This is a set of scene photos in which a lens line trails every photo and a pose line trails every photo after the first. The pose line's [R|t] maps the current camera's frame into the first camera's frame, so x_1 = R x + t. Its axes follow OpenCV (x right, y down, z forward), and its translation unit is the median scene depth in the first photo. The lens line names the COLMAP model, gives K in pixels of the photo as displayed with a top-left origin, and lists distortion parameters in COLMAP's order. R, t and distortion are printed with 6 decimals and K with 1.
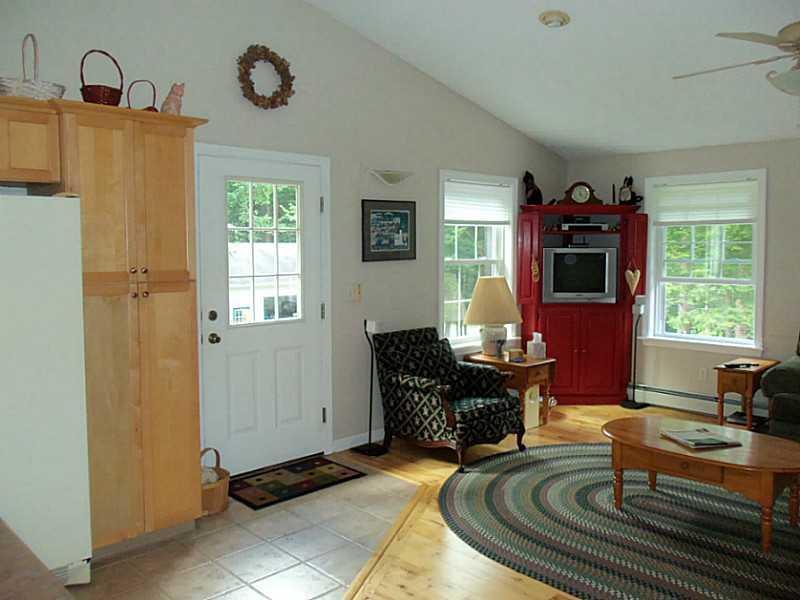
lens RADIAL K [[675.1, 0, 402.8], [0, 675.1, 295.1], [0, 0, 1]] dist [-0.033217, 0.012288]
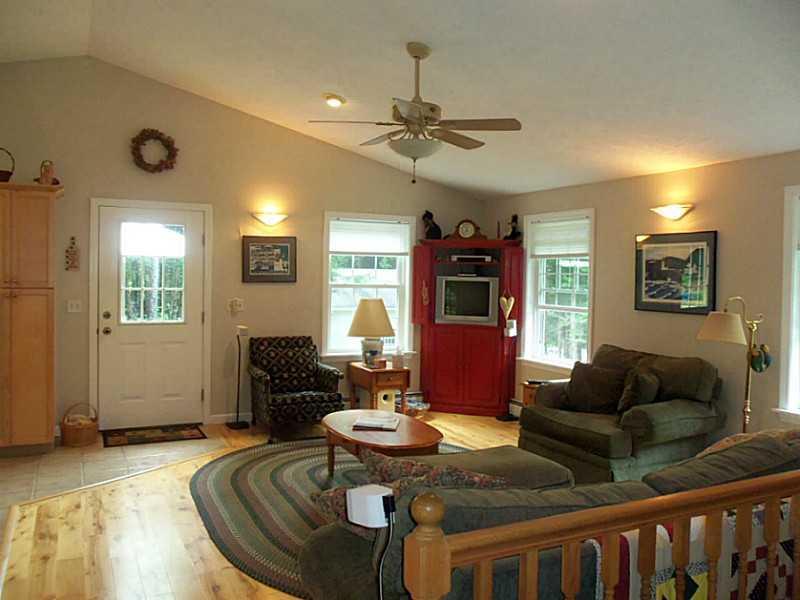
lens RADIAL K [[675.1, 0, 398.2], [0, 675.1, 301.3], [0, 0, 1]] dist [-0.033217, 0.012288]
pose [[0.950970, 0.034790, -0.307320, 0.638259], [-0.044146, 0.998748, -0.023542, 0.005197], [0.306116, 0.035955, 0.951315, -0.161966]]
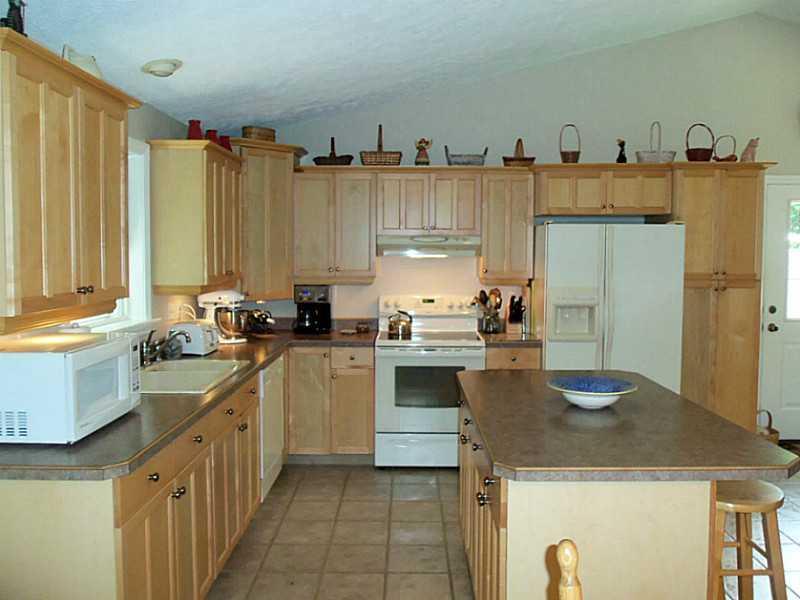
lens RADIAL K [[675.1, 0, 416.1], [0, 675.1, 309.2], [0, 0, 1]] dist [-0.033217, 0.012288]
pose [[0.720286, 0.046435, -0.692121, 0.093307], [-0.045748, 0.998765, 0.019399, 0.029433], [0.692167, 0.017690, 0.721521, -0.327124]]
